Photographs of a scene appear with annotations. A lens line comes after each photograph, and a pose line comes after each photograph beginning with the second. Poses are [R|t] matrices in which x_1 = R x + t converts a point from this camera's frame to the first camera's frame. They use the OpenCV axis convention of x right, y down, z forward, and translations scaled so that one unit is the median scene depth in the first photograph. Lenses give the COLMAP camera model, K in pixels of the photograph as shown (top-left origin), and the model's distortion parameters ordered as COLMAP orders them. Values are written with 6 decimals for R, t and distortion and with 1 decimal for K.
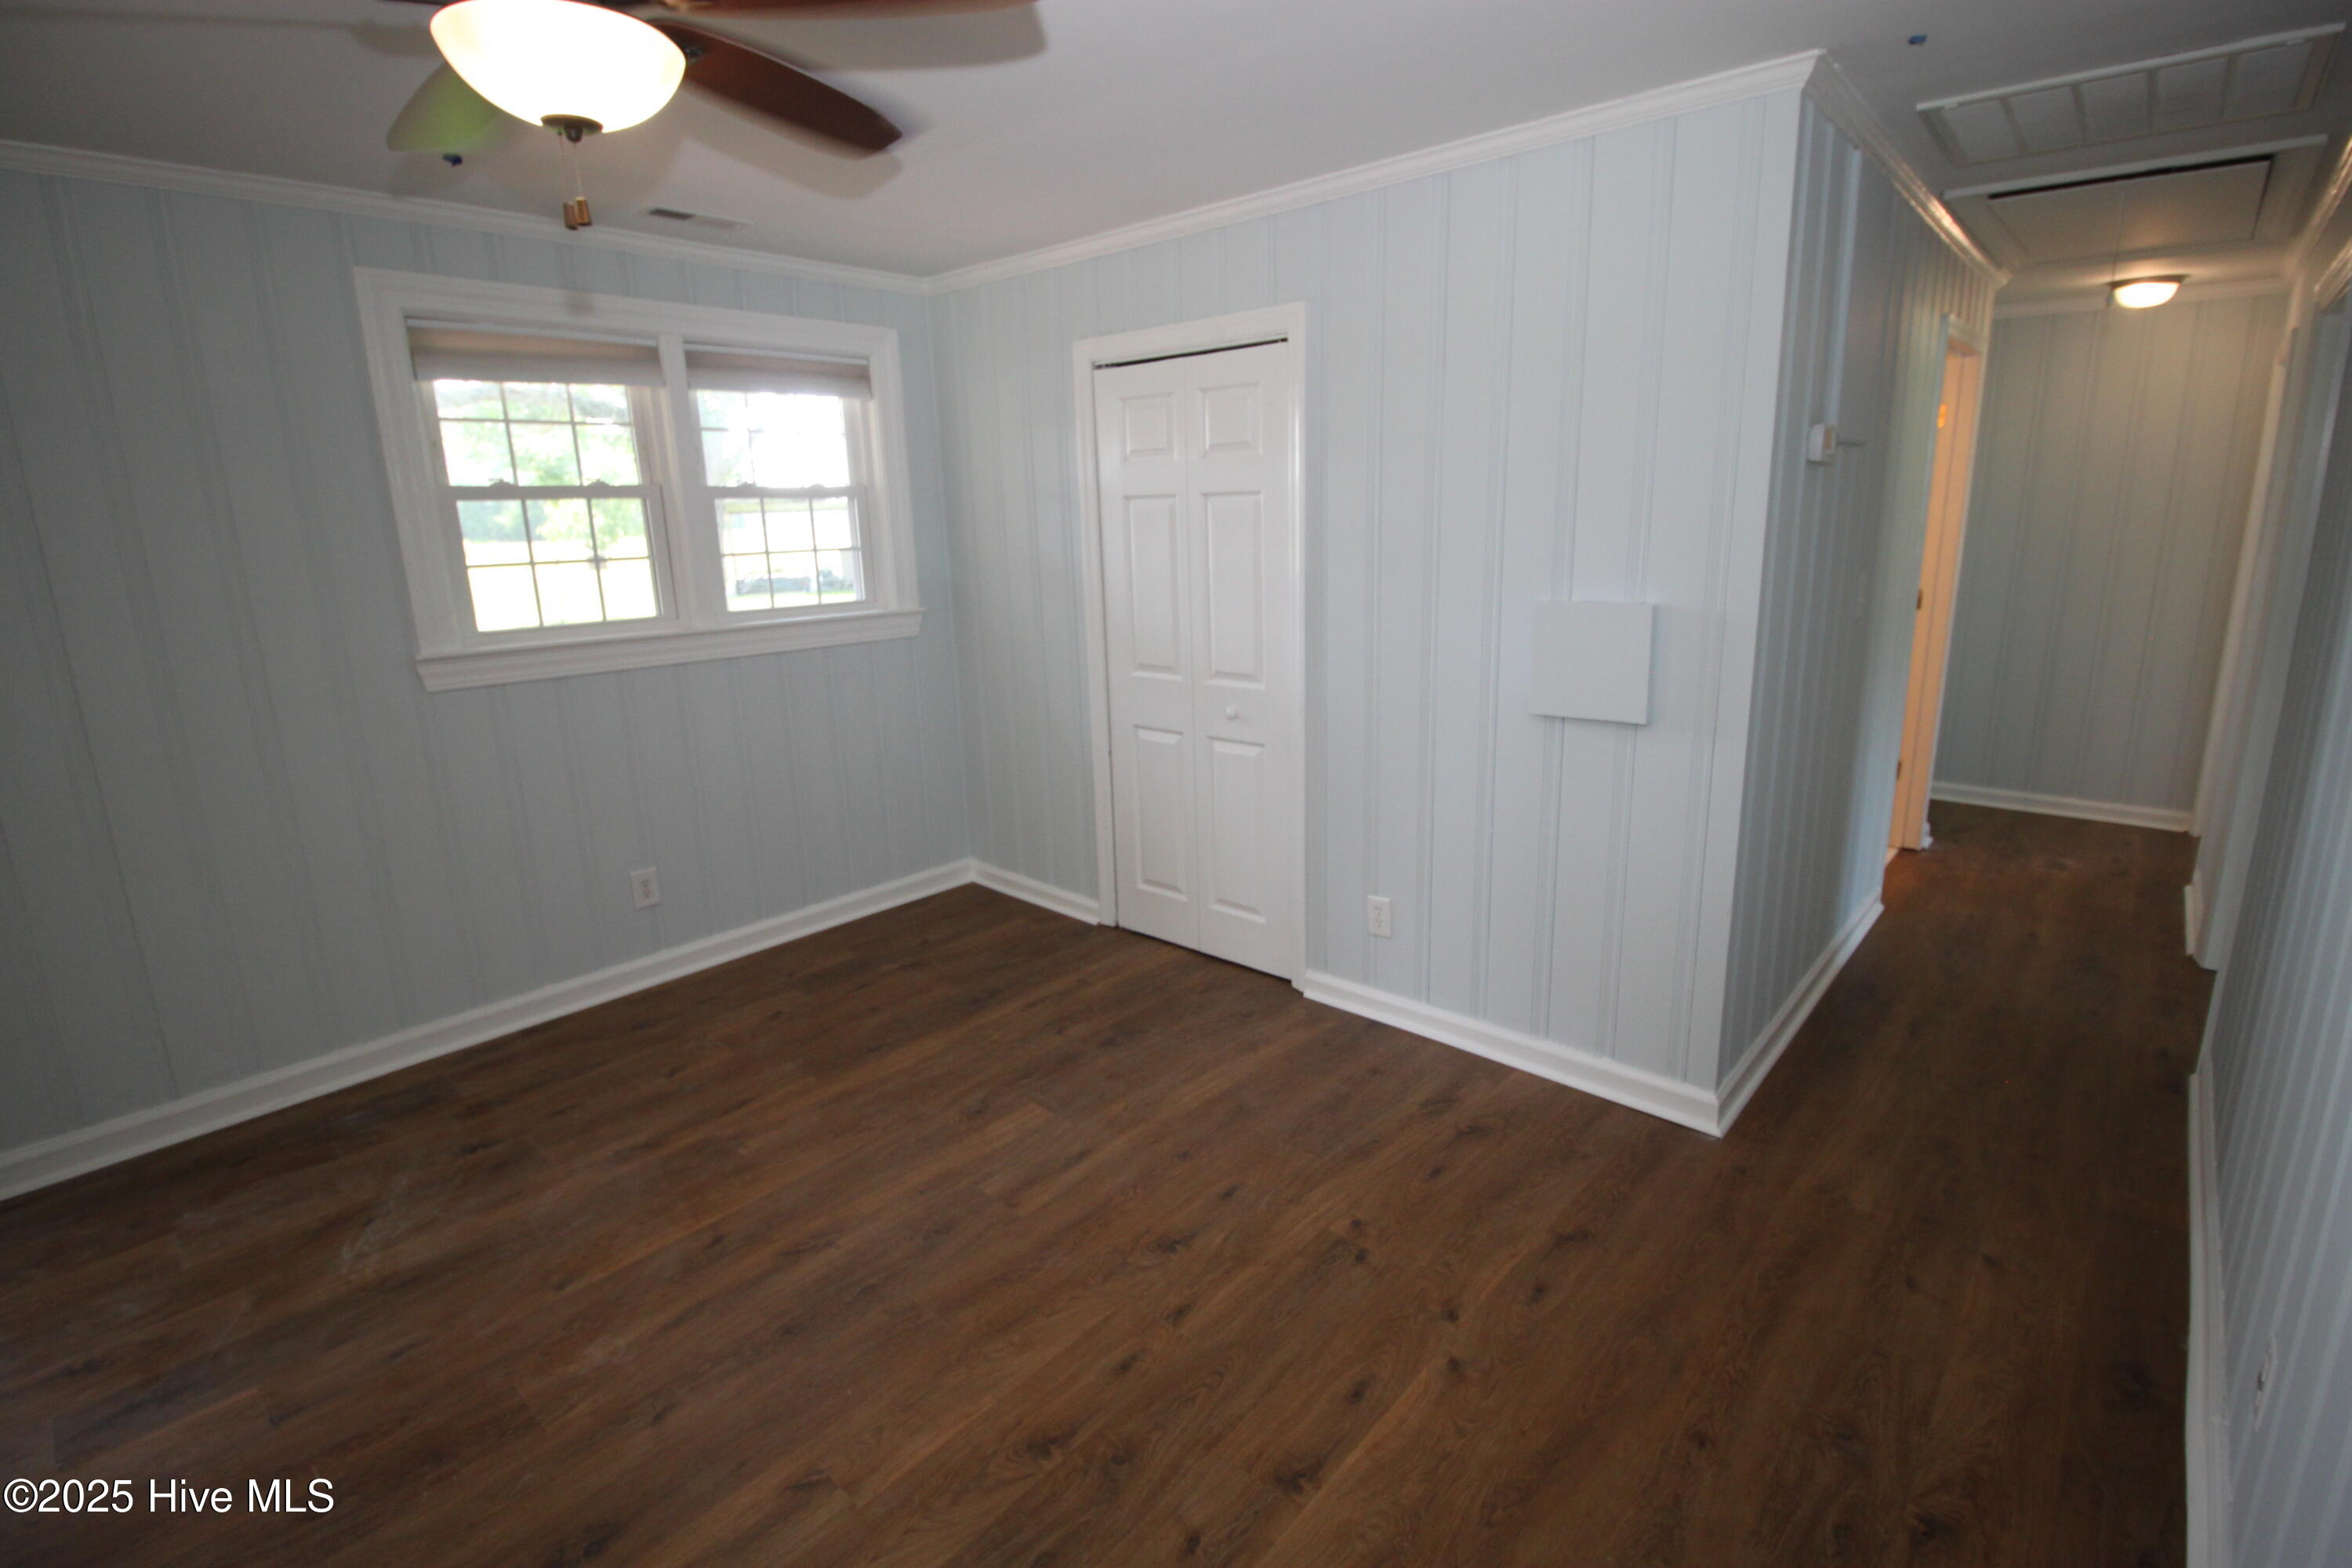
lens RADIAL K [[1085.5, 0, 1186.8], [0, 1085.5, 763.8], [0, 0, 1]] dist [0.001981, -0.015239]
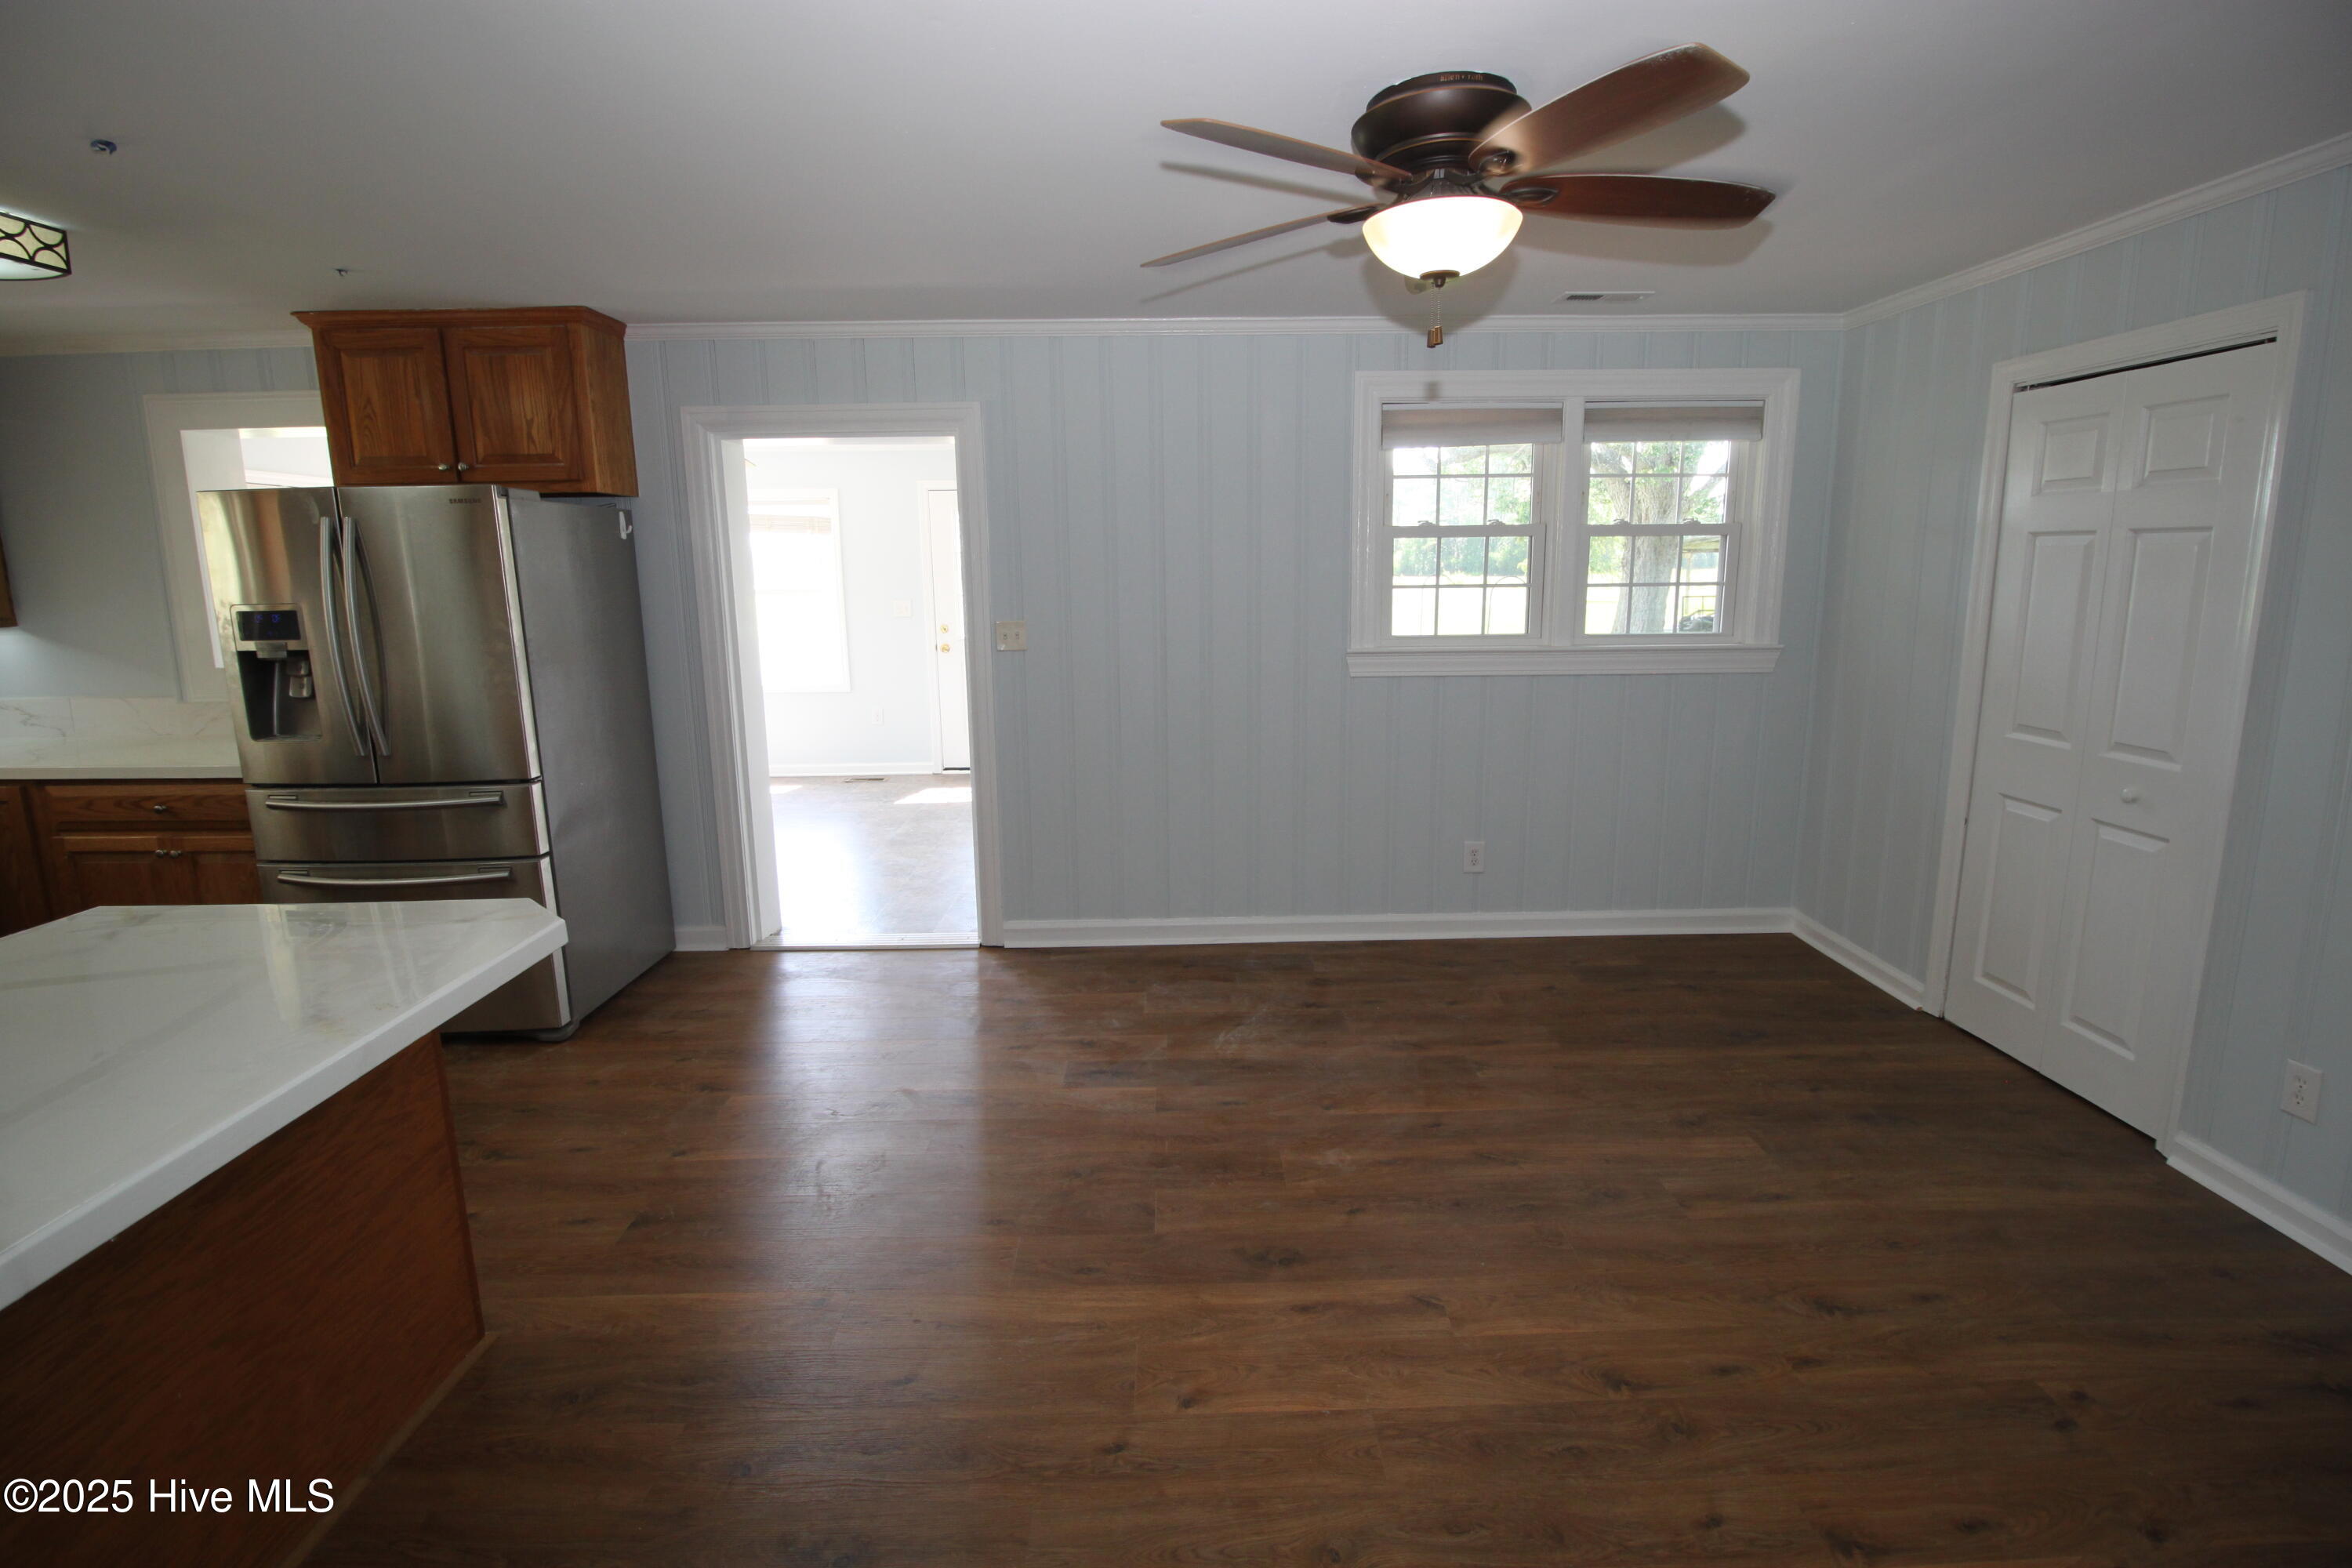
lens RADIAL K [[1085.5, 0, 1186.8], [0, 1085.5, 763.8], [0, 0, 1]] dist [0.001981, -0.015239]
pose [[0.677153, 0.147935, -0.720819, 0.162607], [-0.172050, 0.984261, 0.040375, 0.022433], [0.715446, 0.096677, 0.691947, -0.084516]]
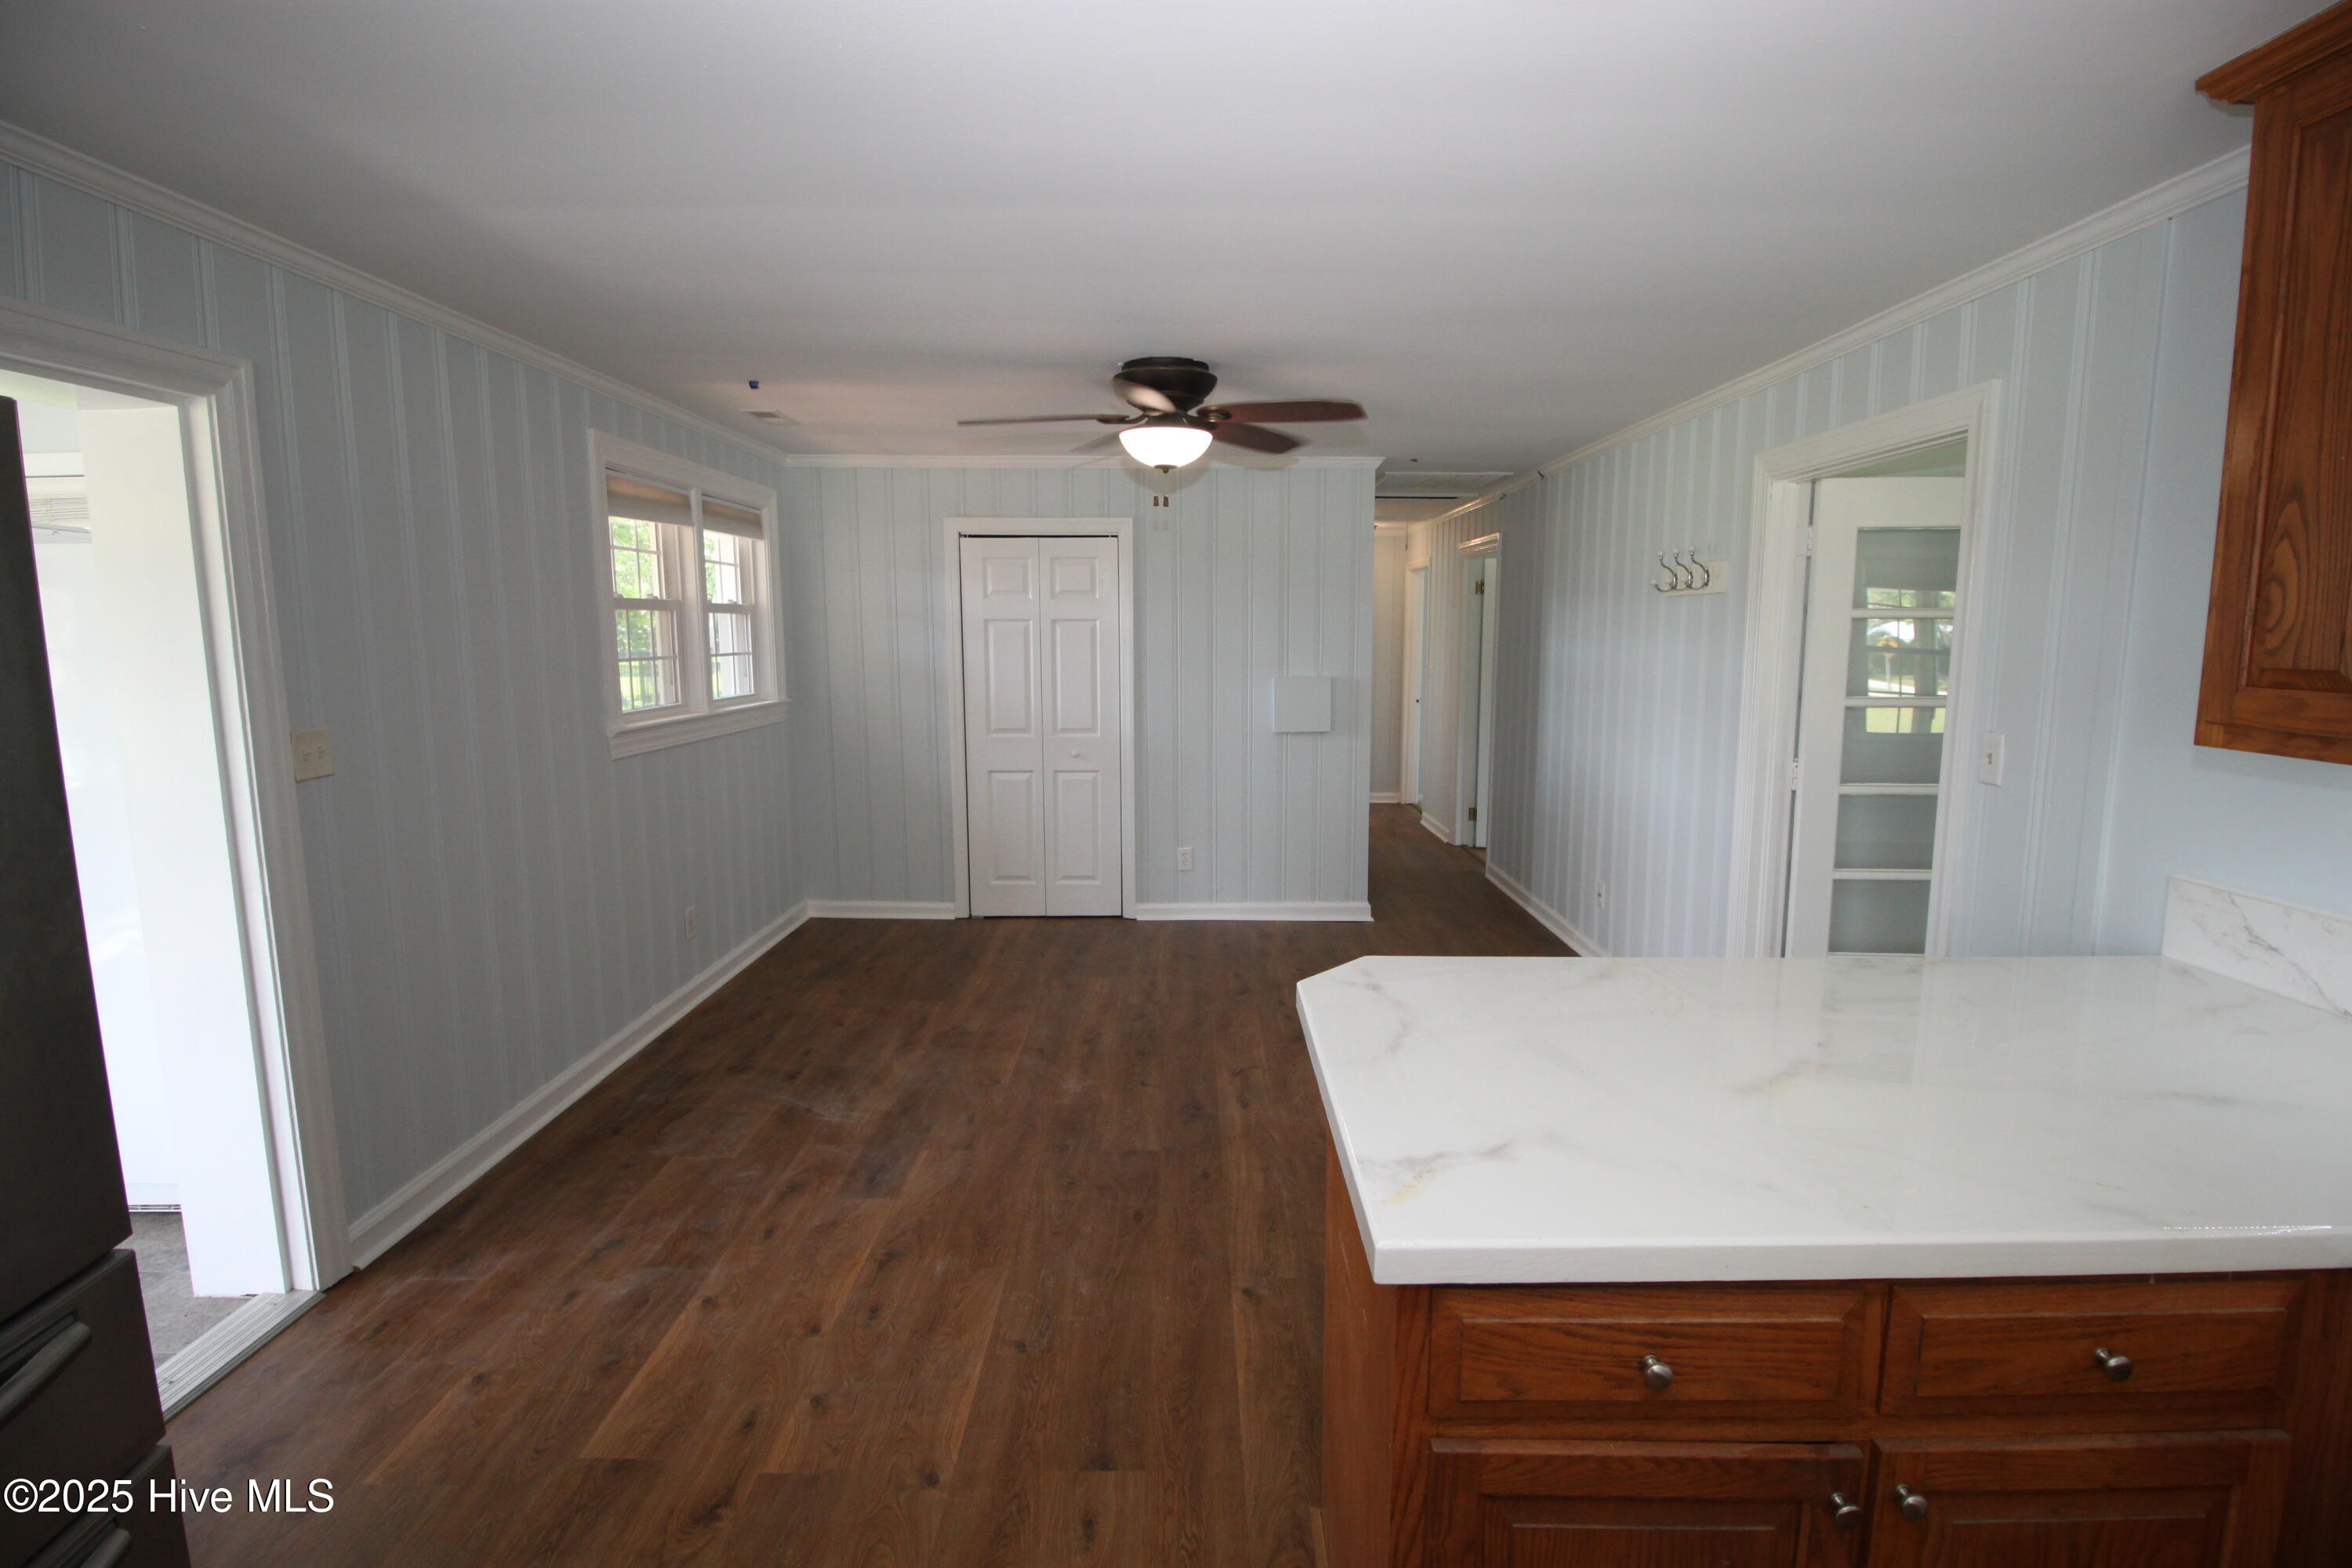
lens RADIAL K [[1102.9, 0, 1182.2], [0, 1102.9, 745.1], [0, 0, 1]] dist [0.003216, -0.011391]
pose [[0.743776, -0.046393, 0.666817, -1.063348], [0.134153, 0.987651, -0.080922, 0.108073], [-0.654828, 0.149644, 0.740815, -0.366440]]
